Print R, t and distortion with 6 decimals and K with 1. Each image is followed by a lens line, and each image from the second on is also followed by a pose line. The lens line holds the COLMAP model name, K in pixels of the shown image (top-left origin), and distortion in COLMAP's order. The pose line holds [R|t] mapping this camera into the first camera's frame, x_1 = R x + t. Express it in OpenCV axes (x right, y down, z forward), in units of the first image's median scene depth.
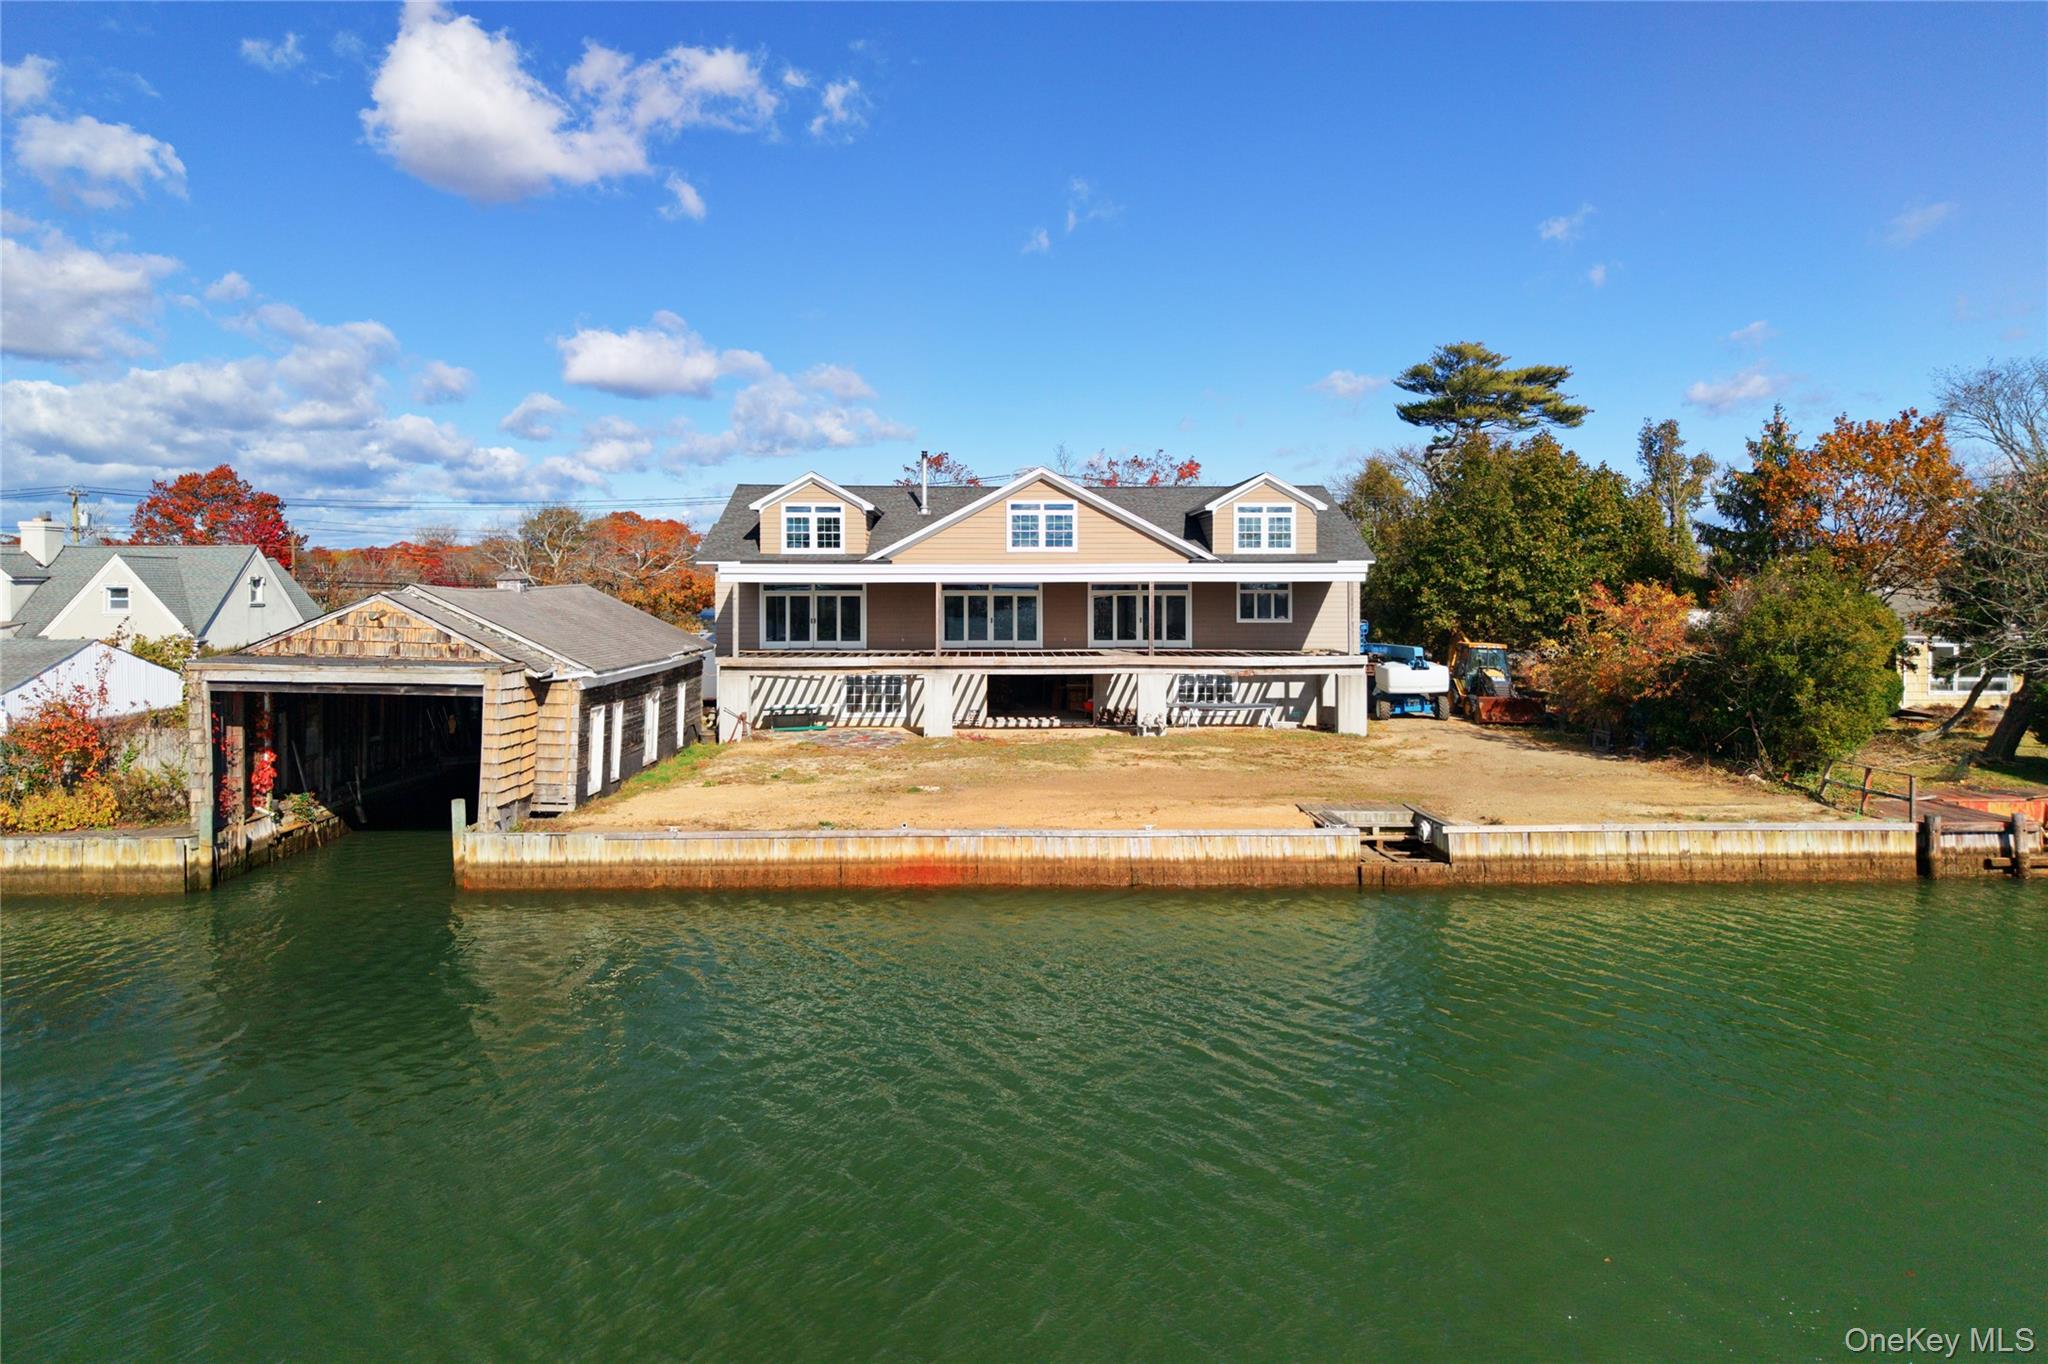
lens RADIAL K [[1380.5, 0, 1028.0], [0, 1380.5, 588.5], [0, 0, 1]] dist [0.041701, -0.050930]
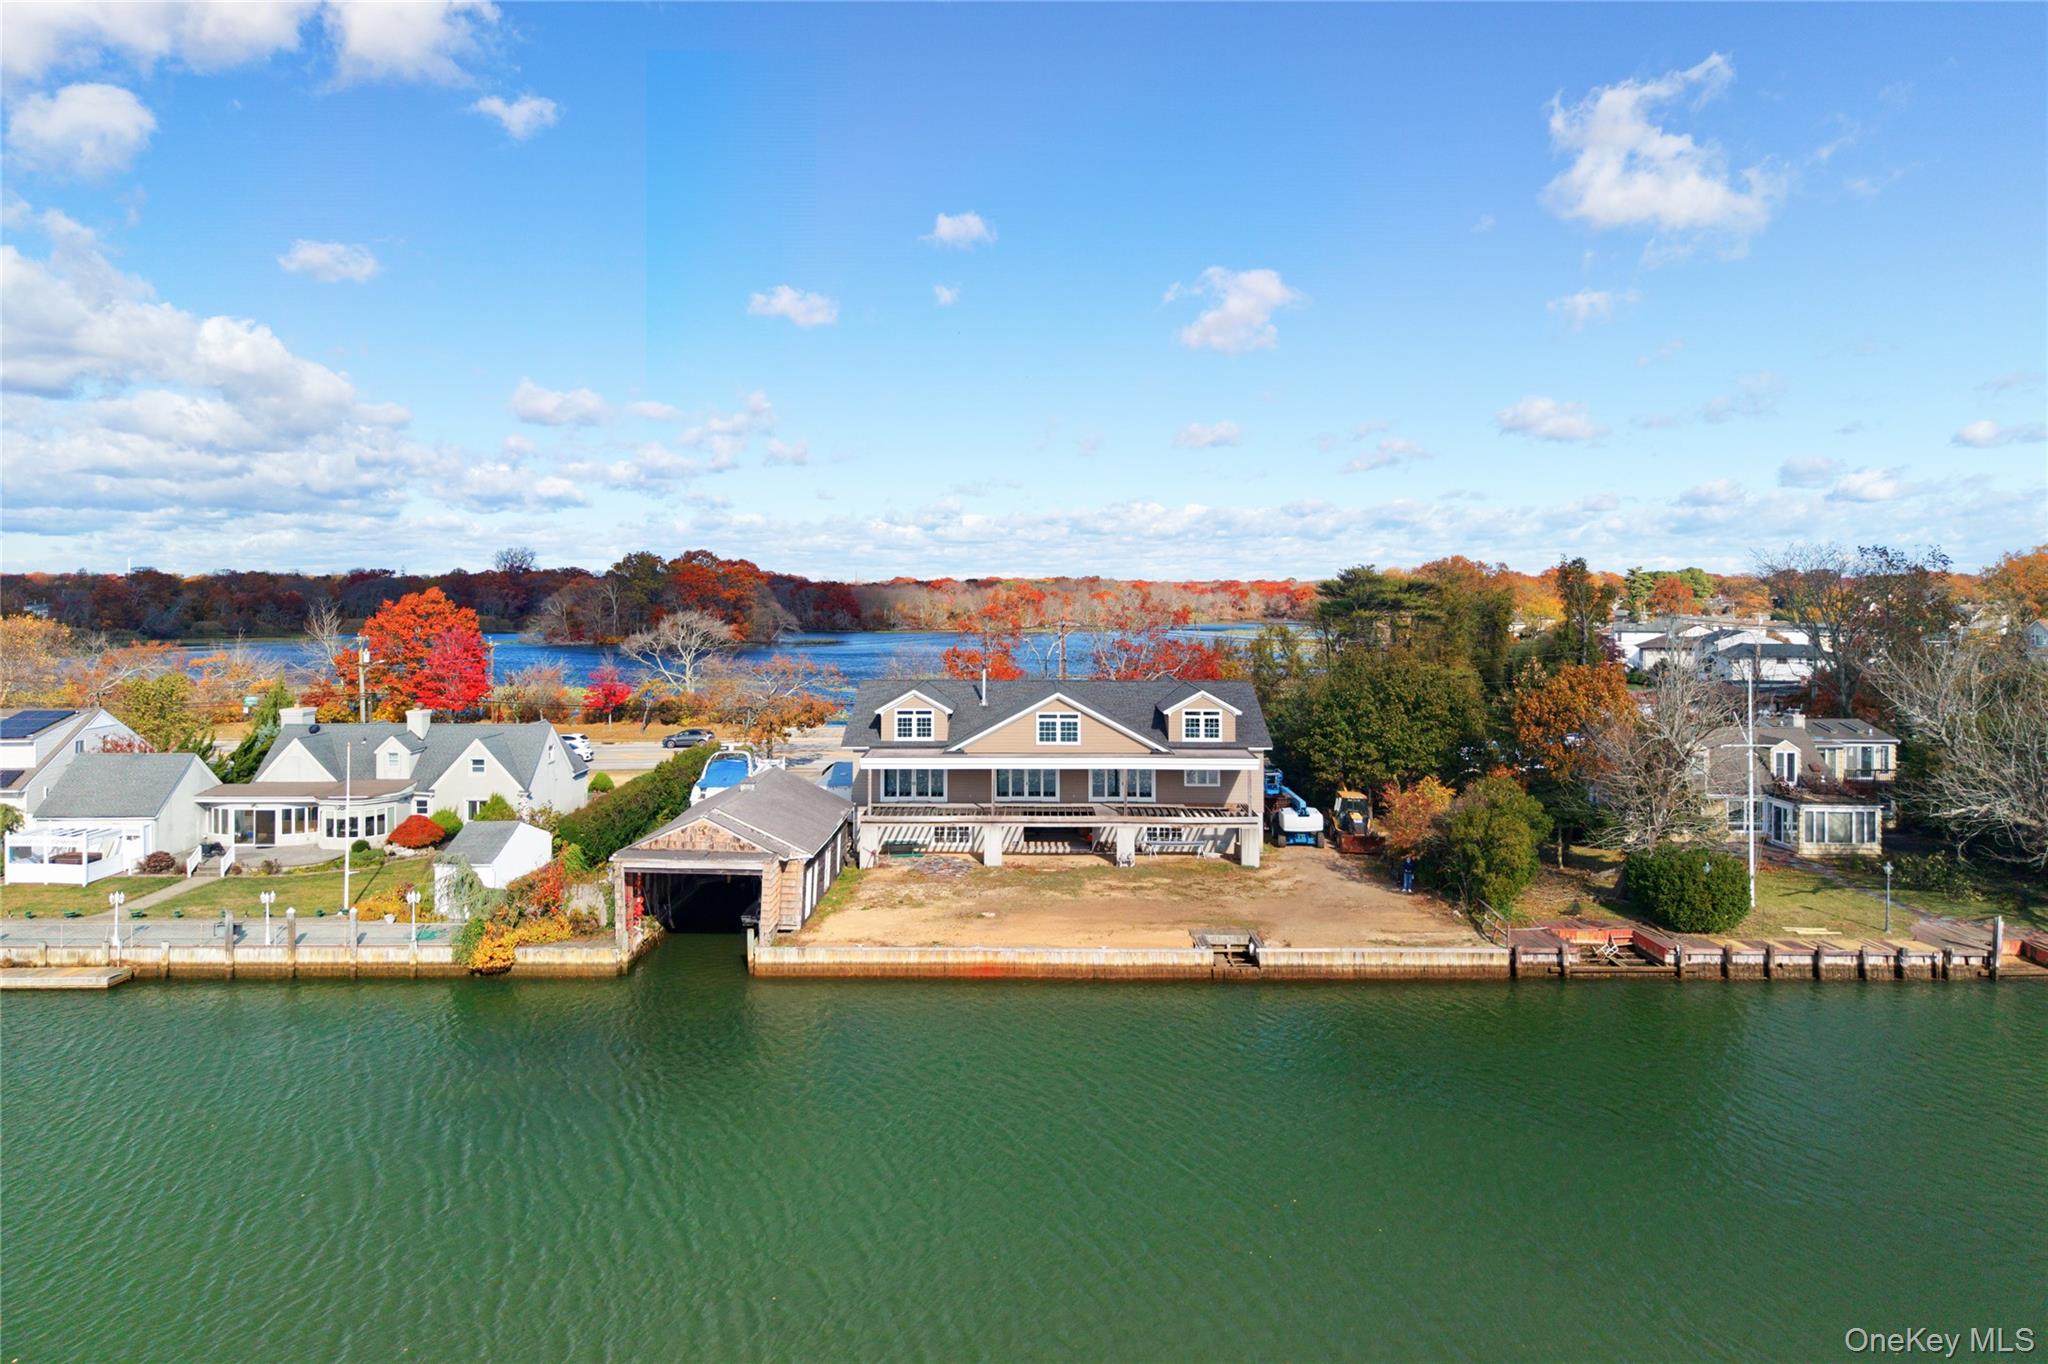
lens RADIAL K [[1381.1, 0, 1027.3], [0, 1381.1, 579.8], [0, 0, 1]] dist [0.018556, -0.009344]
pose [[0.999360, 0.003112, -0.035649, 0.043416], [-0.003232, 0.999989, -0.003304, -0.301491], [0.035638, 0.003417, 0.999359, -0.842842]]
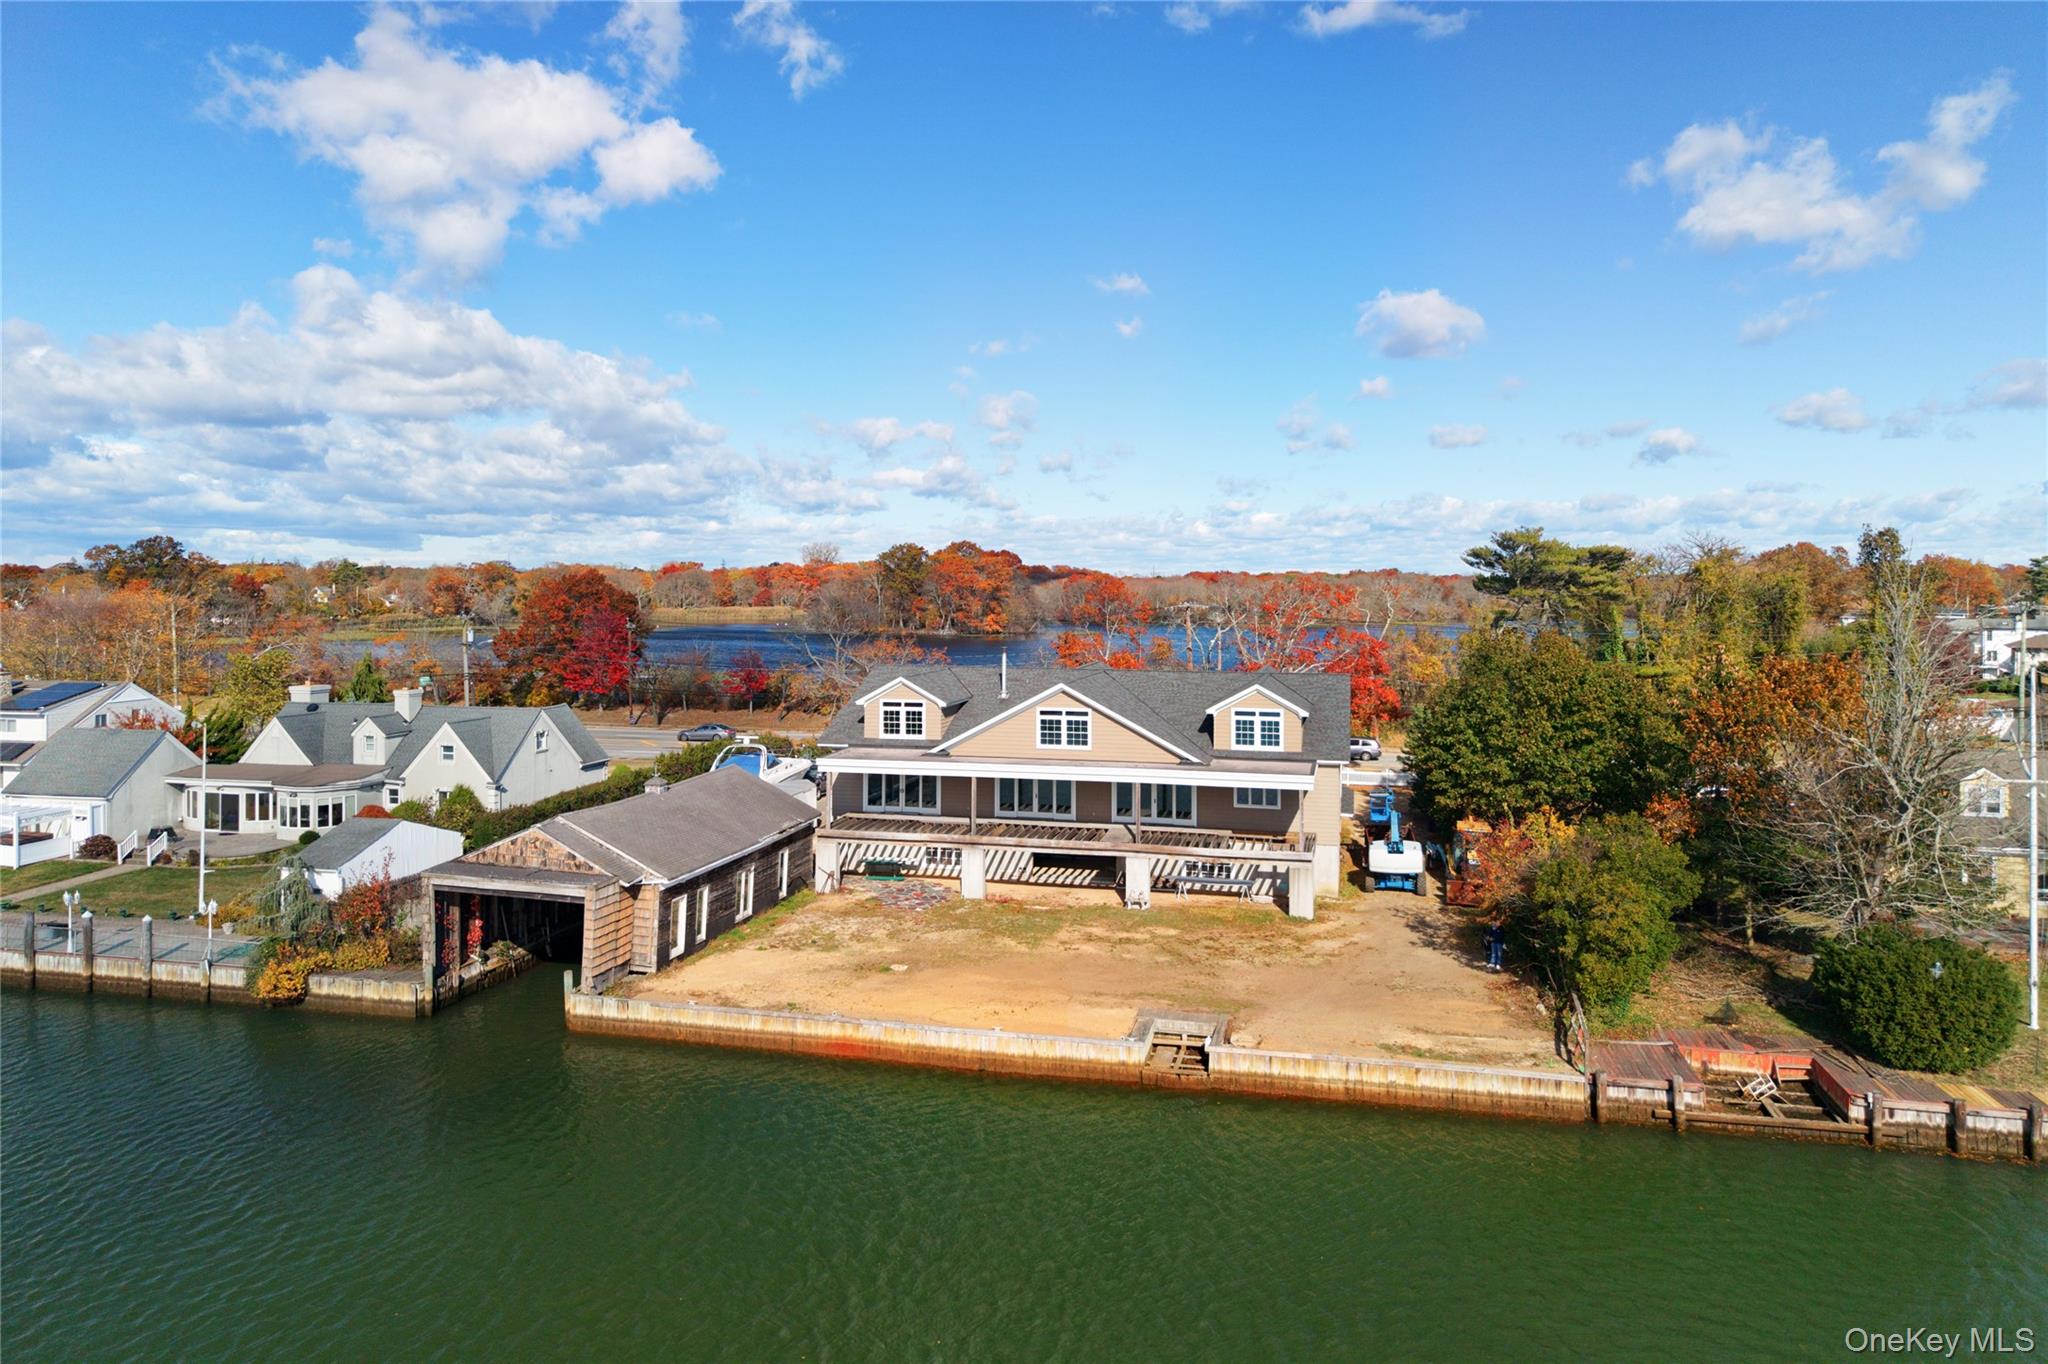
lens RADIAL K [[1381.1, 0, 1027.3], [0, 1381.1, 579.8], [0, 0, 1]] dist [0.018556, -0.009344]
pose [[0.964626, 0.004674, -0.263583, 0.440653], [-0.004737, 0.999989, 0.000398, -0.259063], [0.263581, 0.000865, 0.964637, -0.322923]]
